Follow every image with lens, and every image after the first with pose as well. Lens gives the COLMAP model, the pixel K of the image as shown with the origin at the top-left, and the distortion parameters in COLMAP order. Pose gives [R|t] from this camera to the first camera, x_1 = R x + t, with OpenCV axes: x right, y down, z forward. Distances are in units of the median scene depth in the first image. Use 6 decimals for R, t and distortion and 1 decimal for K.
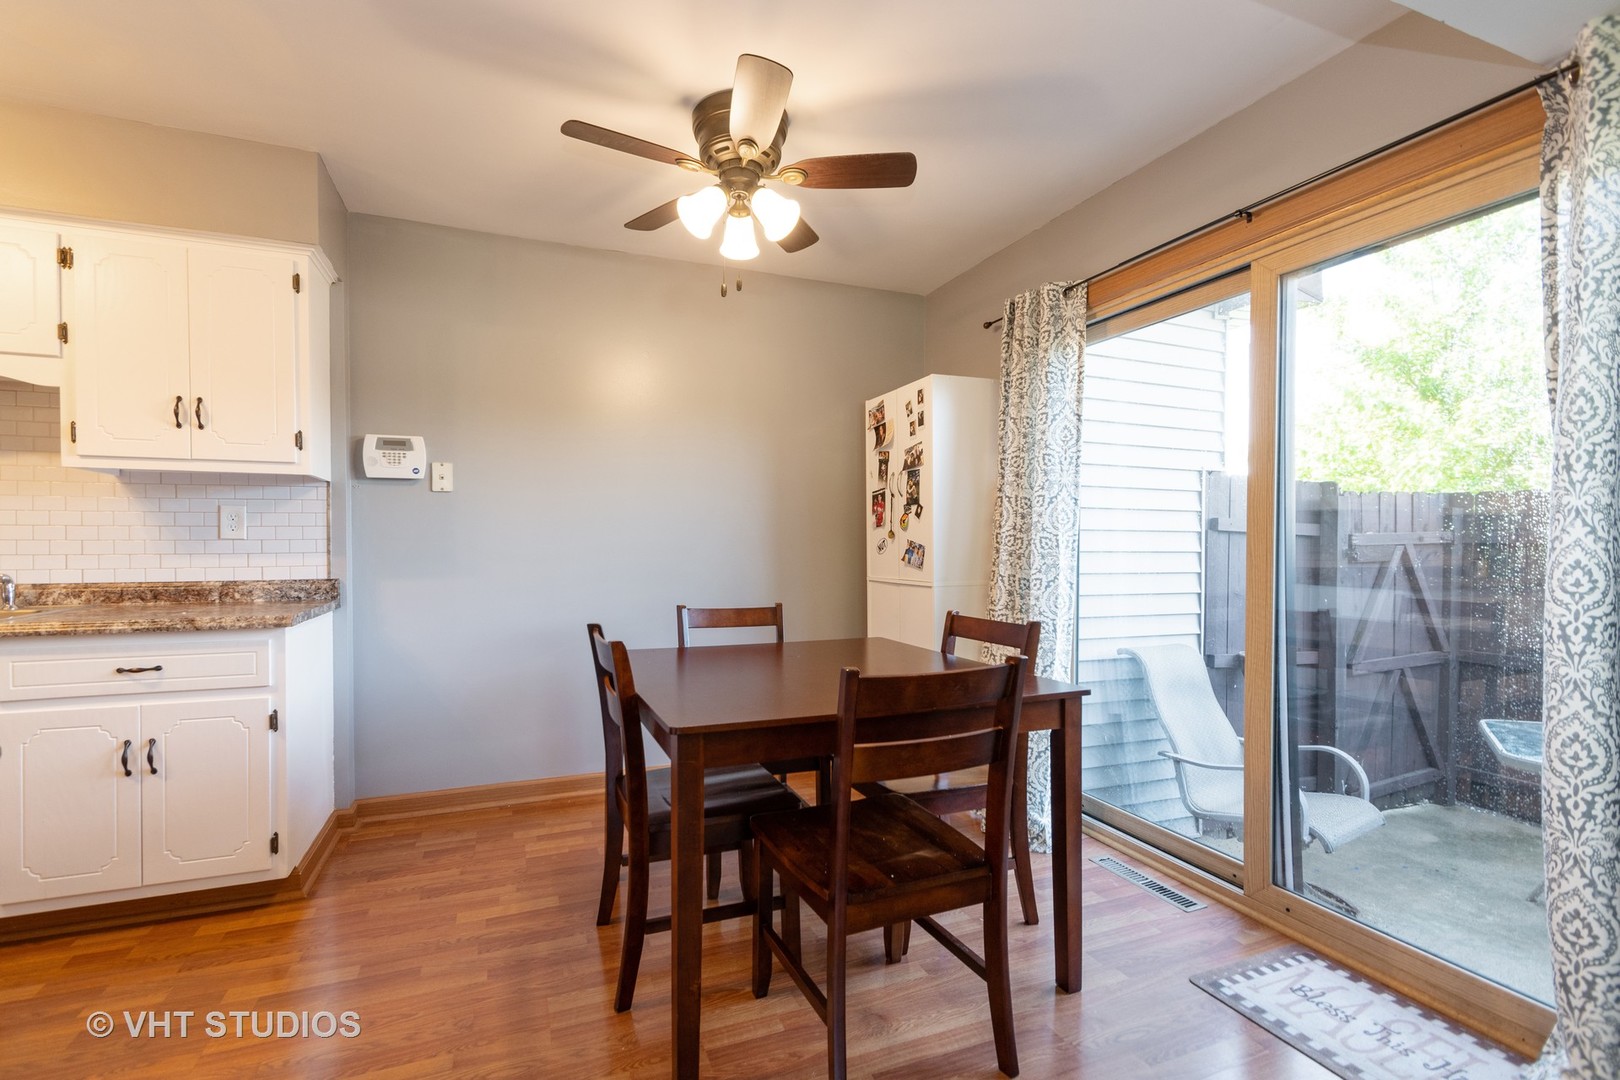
lens RADIAL K [[720.0, 0, 758.5], [0, 720.0, 552.3], [0, 0, 1]] dist [0.003653, -0.000113]
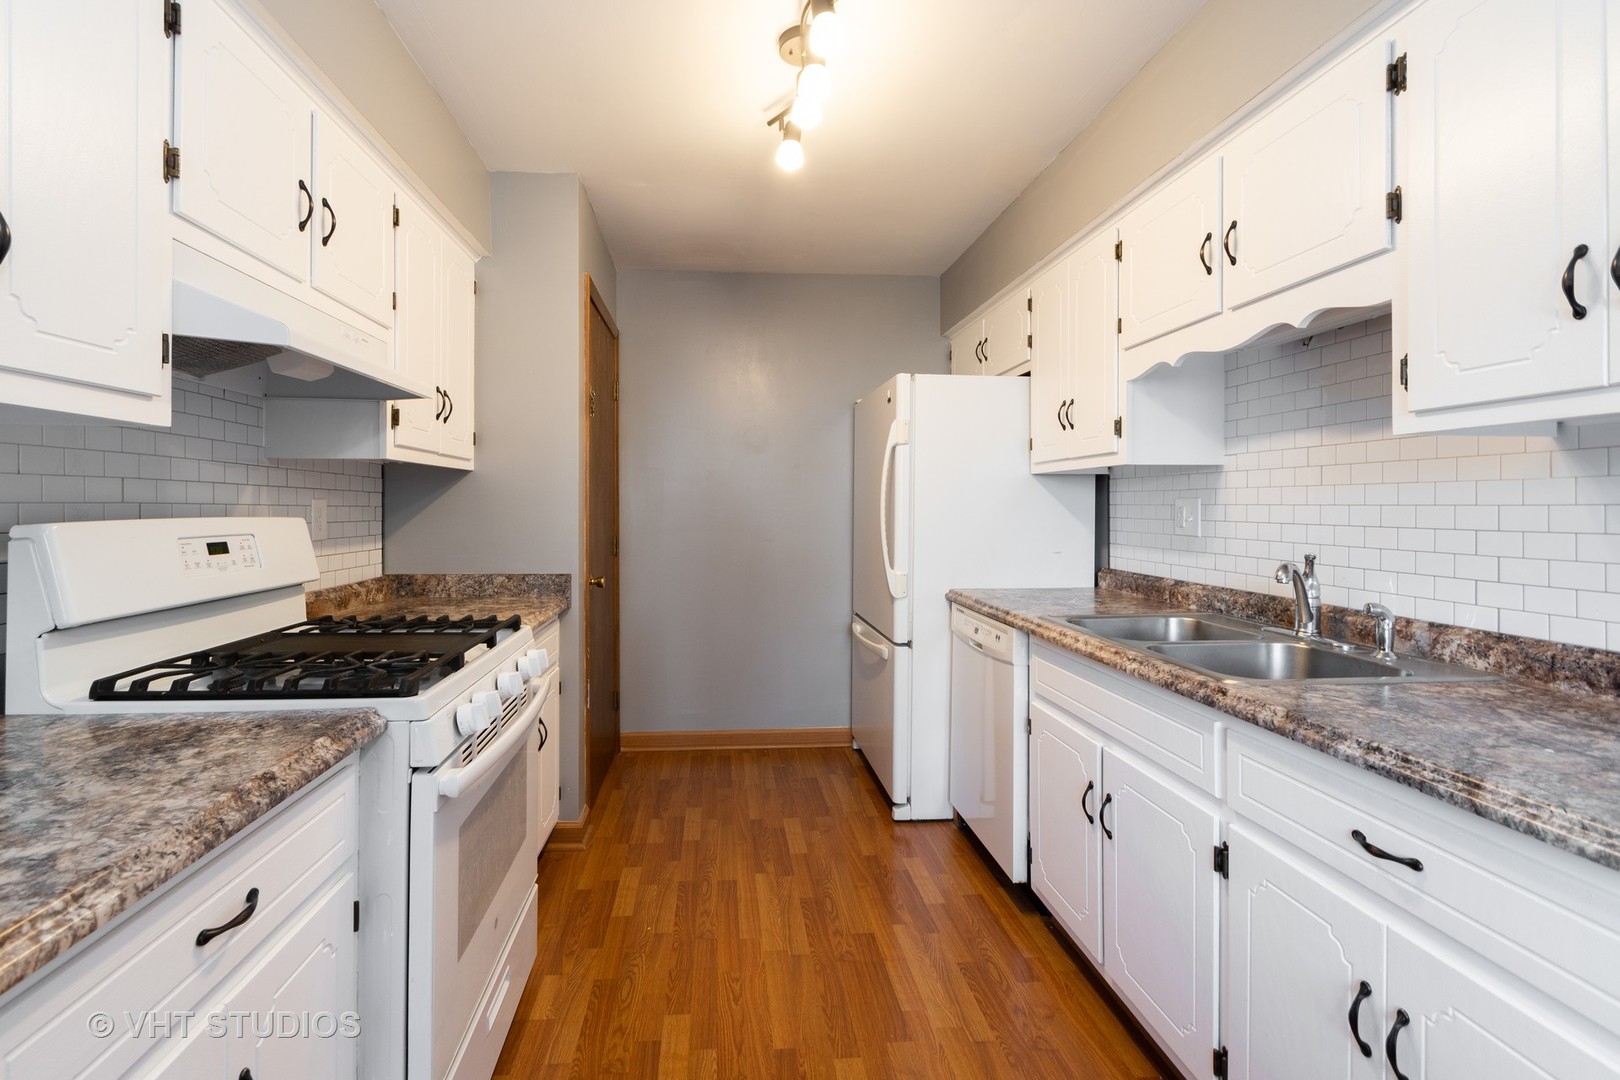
lens RADIAL K [[720.0, 0, 783.8], [0, 720.0, 513.5], [0, 0, 1]] dist [0.003653, -0.000113]
pose [[-0.253418, 0.001855, -0.967355, -0.250849], [-0.016637, 0.999842, 0.006276, -0.047218], [0.967214, 0.017684, -0.253347, 0.621610]]
